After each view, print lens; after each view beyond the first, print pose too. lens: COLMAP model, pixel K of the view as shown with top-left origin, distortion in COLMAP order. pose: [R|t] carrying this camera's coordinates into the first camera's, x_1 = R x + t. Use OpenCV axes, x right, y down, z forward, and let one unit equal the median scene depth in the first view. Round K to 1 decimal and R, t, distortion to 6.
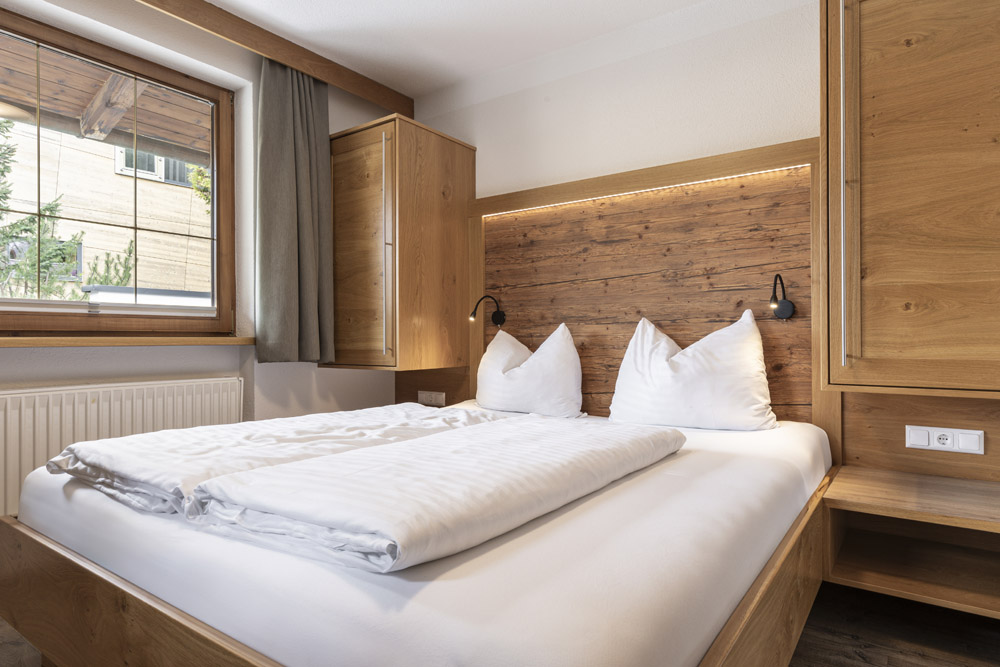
lens RADIAL K [[575.8, 0, 529.9], [0, 575.8, 346.7], [0, 0, 1]] dist [-0.004652, -0.000559]
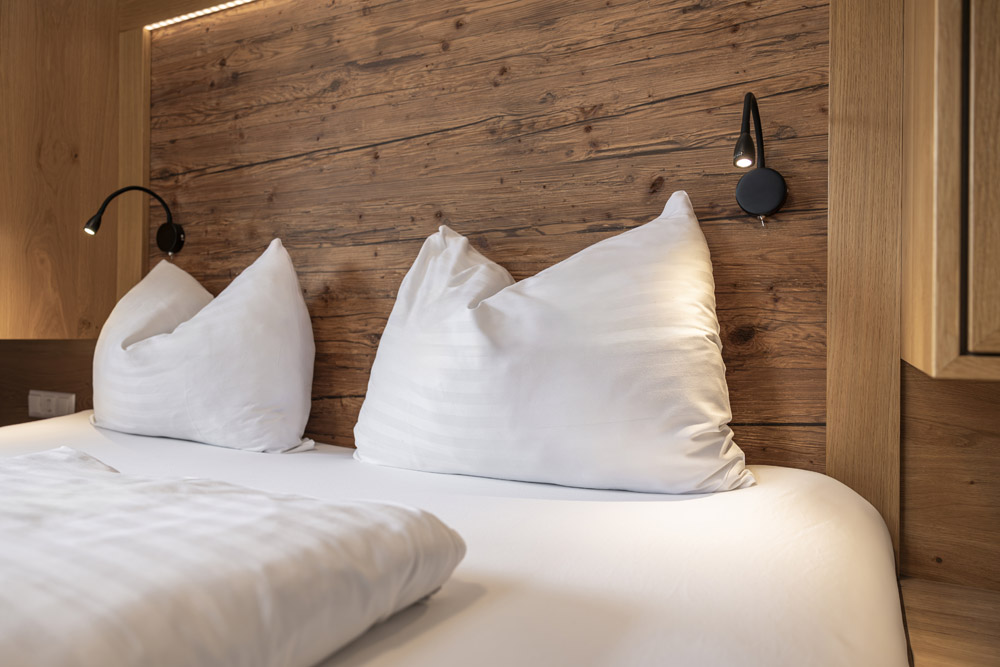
lens RADIAL K [[695.0, 0, 497.4], [0, 695.0, 339.5], [0, 0, 1]] dist [0.001785, 0.000675]
pose [[0.991608, 0.020438, 0.127656, 0.168234], [-0.018495, 0.999695, -0.016390, 0.045351], [-0.127952, 0.013892, 0.991683, 0.462702]]
